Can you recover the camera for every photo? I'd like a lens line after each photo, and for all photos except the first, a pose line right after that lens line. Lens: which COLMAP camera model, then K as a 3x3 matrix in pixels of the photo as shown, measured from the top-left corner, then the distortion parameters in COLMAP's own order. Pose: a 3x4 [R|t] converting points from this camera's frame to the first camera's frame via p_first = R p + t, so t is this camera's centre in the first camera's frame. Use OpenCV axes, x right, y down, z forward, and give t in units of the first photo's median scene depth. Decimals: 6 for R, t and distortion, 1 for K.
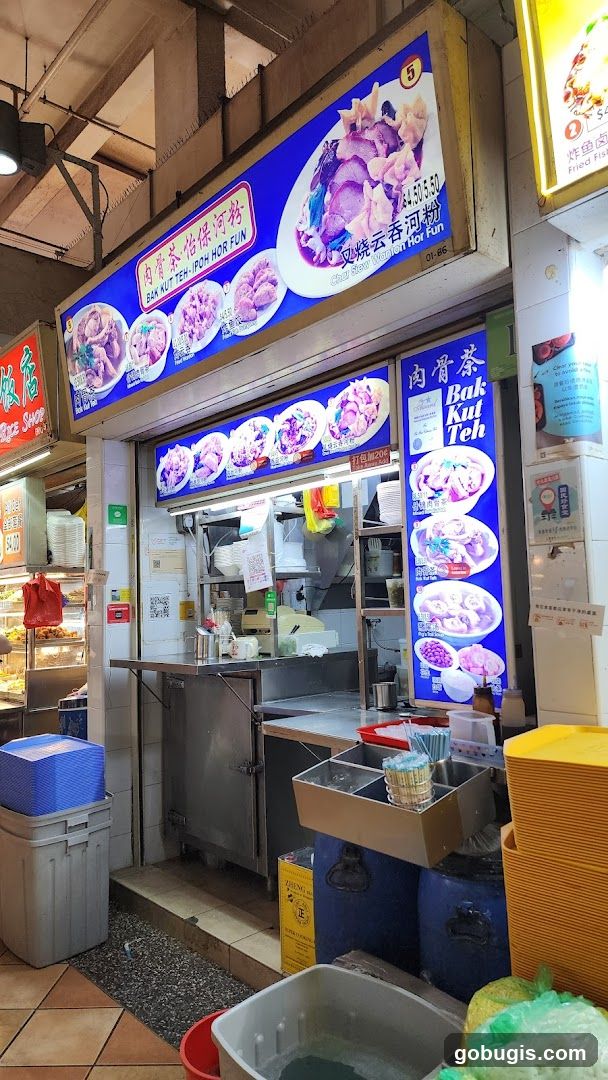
lens RADIAL K [[713.3, 0, 308.3], [0, 713.3, 538.9], [0, 0, 1]] dist [0.110738, -0.104733]
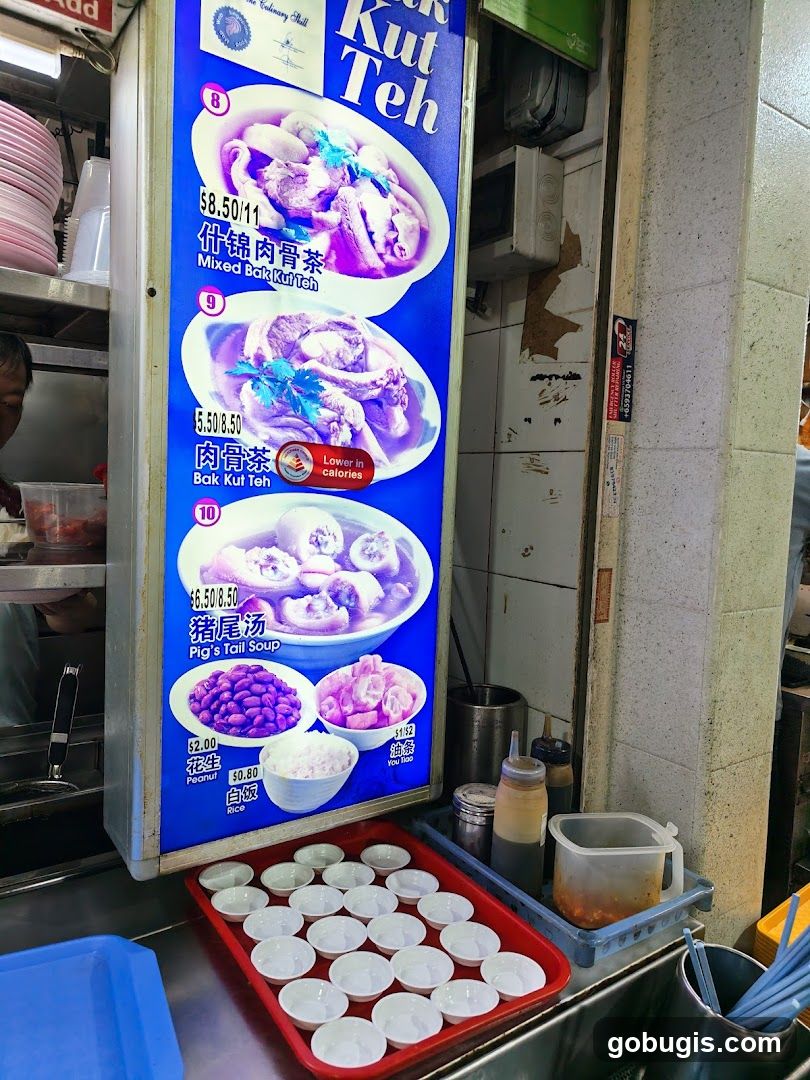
lens RADIAL K [[741.7, 0, 416.7], [0, 741.7, 540.1], [0, 0, 1]] dist [0.016958, -0.007971]
pose [[0.101430, -0.043428, 0.993894, -0.163565], [-0.128952, 0.990045, 0.056420, 0.052985], [-0.986450, -0.133887, 0.094820, 0.893953]]
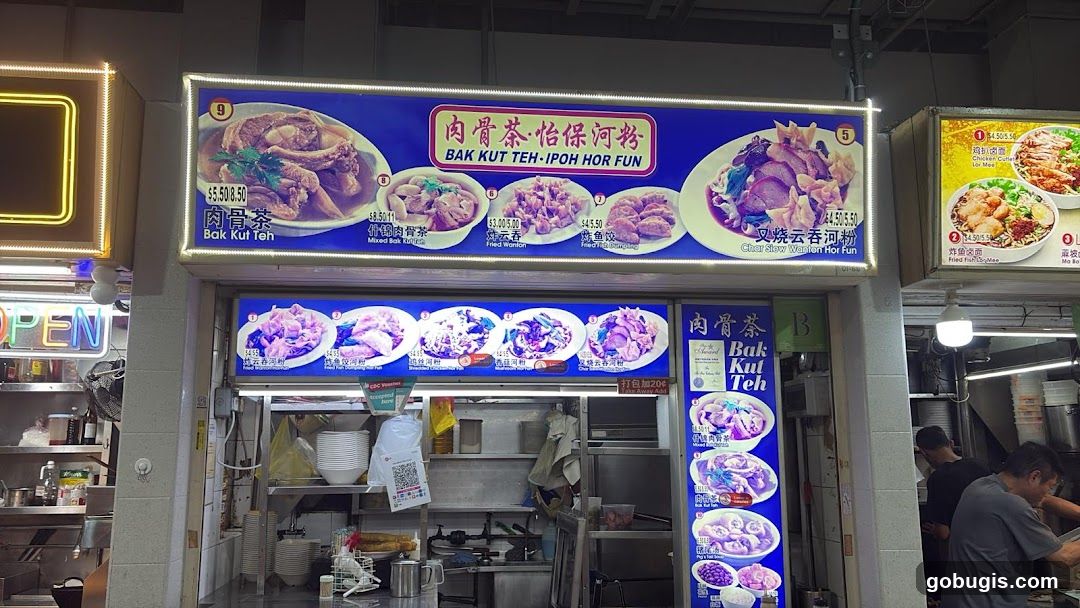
lens RADIAL K [[845.1, 0, 532.8], [0, 845.1, 314.7], [0, 0, 1]] dist [0.152617, -0.373271]
pose [[0.581919, 0.163736, 0.796593, -1.124348], [-0.086847, 0.986432, -0.139315, -0.029449], [-0.808596, 0.011888, 0.588244, 0.433464]]
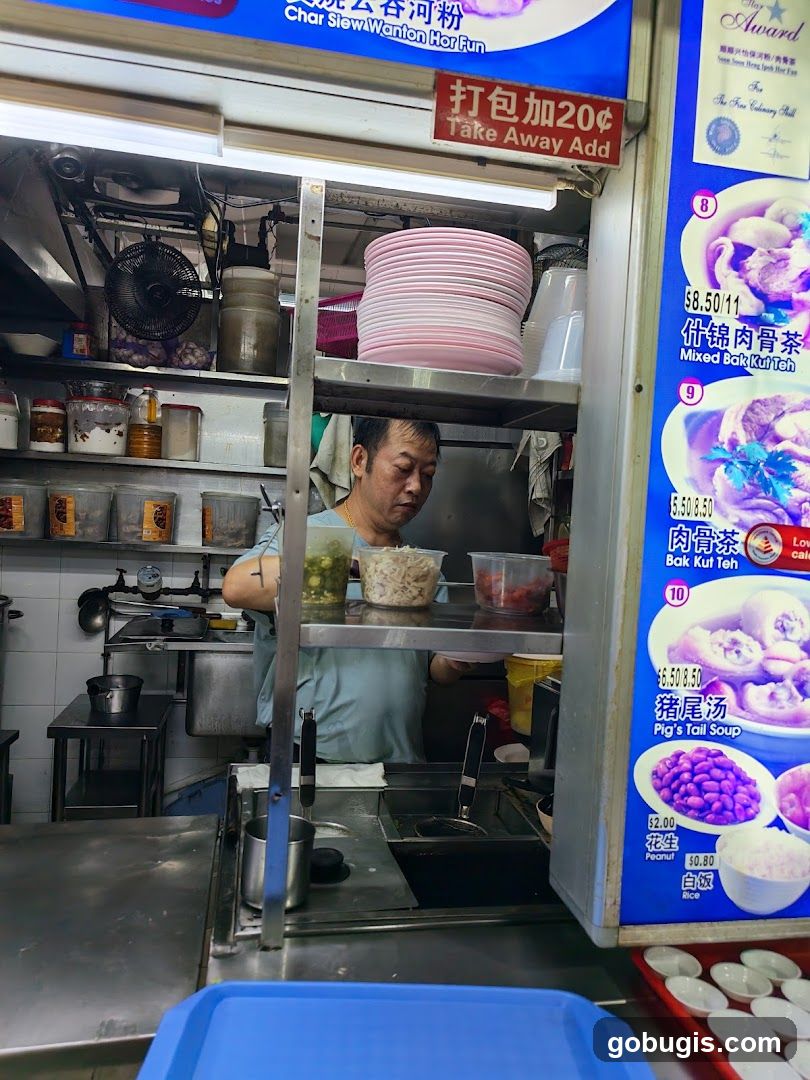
lens RADIAL K [[740.0, 0, 405.0], [0, 740.0, 540.0], [0, 0, 1]] dist [0.038326, -0.029768]
pose [[0.516043, 0.036795, 0.855772, -0.200831], [-0.143775, 0.988623, 0.044191, 0.050214], [-0.844410, -0.145843, 0.515462, 0.952561]]
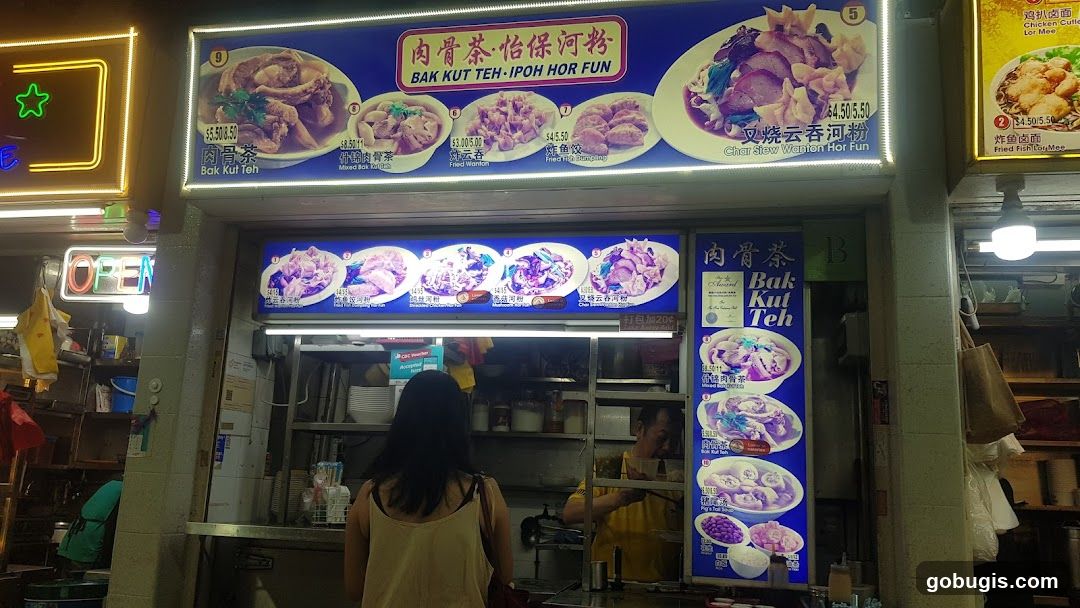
lens RADIAL K [[827.7, 0, 537.2], [0, 827.7, 323.7], [0, 0, 1]] dist [0.093735, -0.177928]
pose [[0.800485, 0.186910, 0.569464, -0.739843], [-0.123124, 0.981148, -0.148960, 0.084101], [-0.586570, 0.049126, 0.808407, 0.198031]]
